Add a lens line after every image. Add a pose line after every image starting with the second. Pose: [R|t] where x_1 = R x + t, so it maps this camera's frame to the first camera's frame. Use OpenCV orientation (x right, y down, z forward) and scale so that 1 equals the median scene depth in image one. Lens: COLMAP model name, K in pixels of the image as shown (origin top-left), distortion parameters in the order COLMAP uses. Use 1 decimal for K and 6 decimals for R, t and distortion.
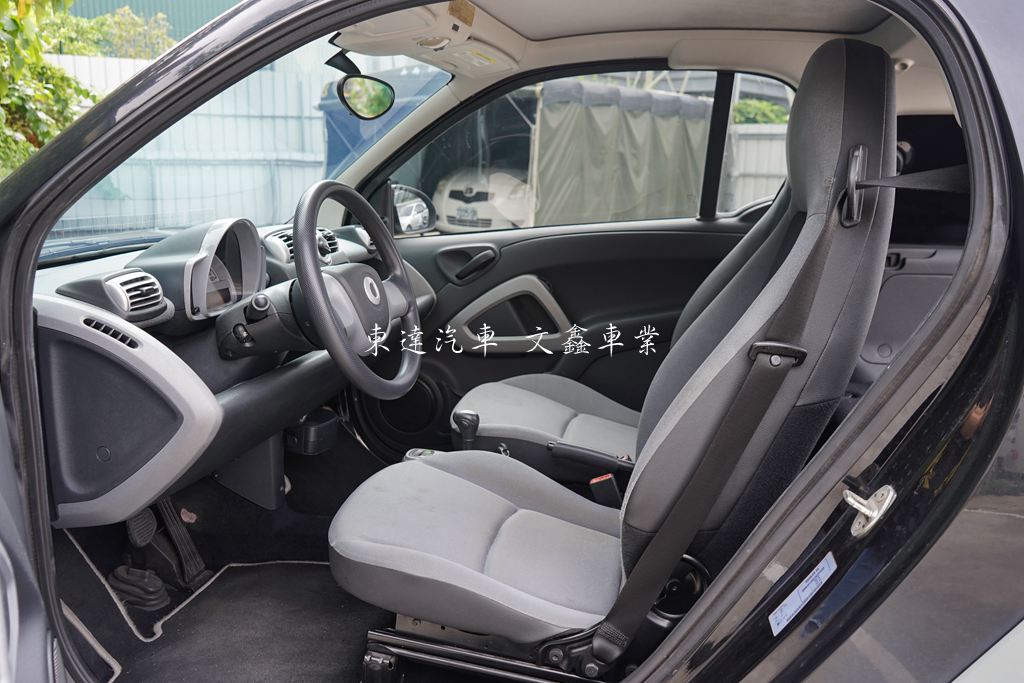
lens RADIAL K [[846.2, 0, 512.0], [0, 846.2, 341.5], [0, 0, 1]] dist [-0.010852, -0.002877]
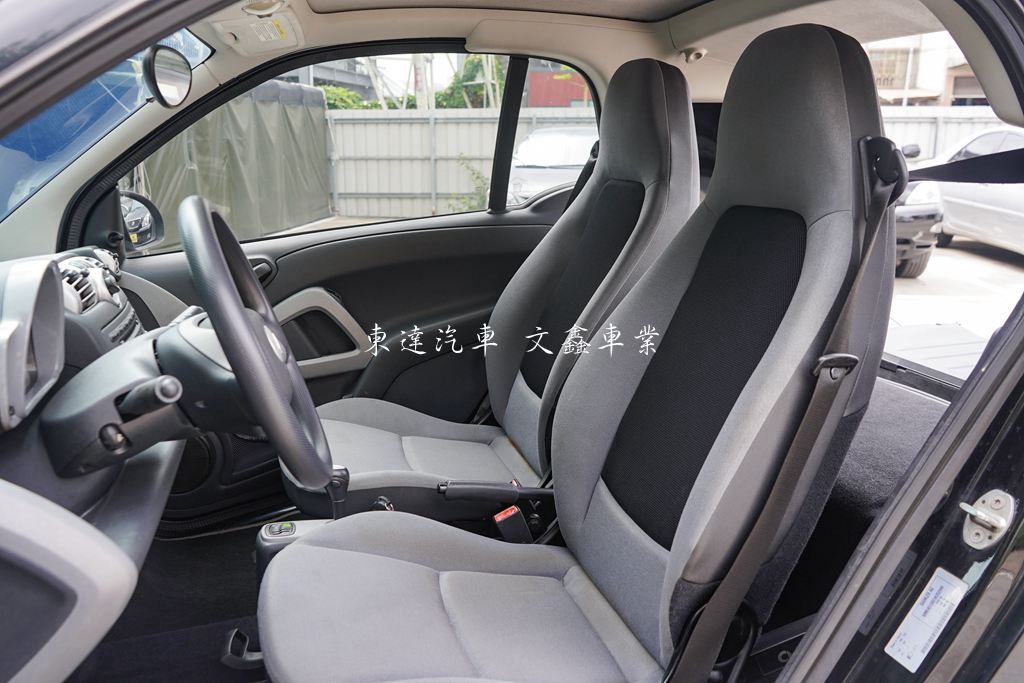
lens RADIAL K [[811.0, 0, 512.0], [0, 811.0, 341.5], [0, 0, 1]] dist [-0.006328, -0.006903]
pose [[0.885938, -0.128434, 0.445667, -0.182479], [0.116314, 0.991712, 0.054575, -0.047198], [-0.448983, 0.003487, 0.893534, 0.173032]]
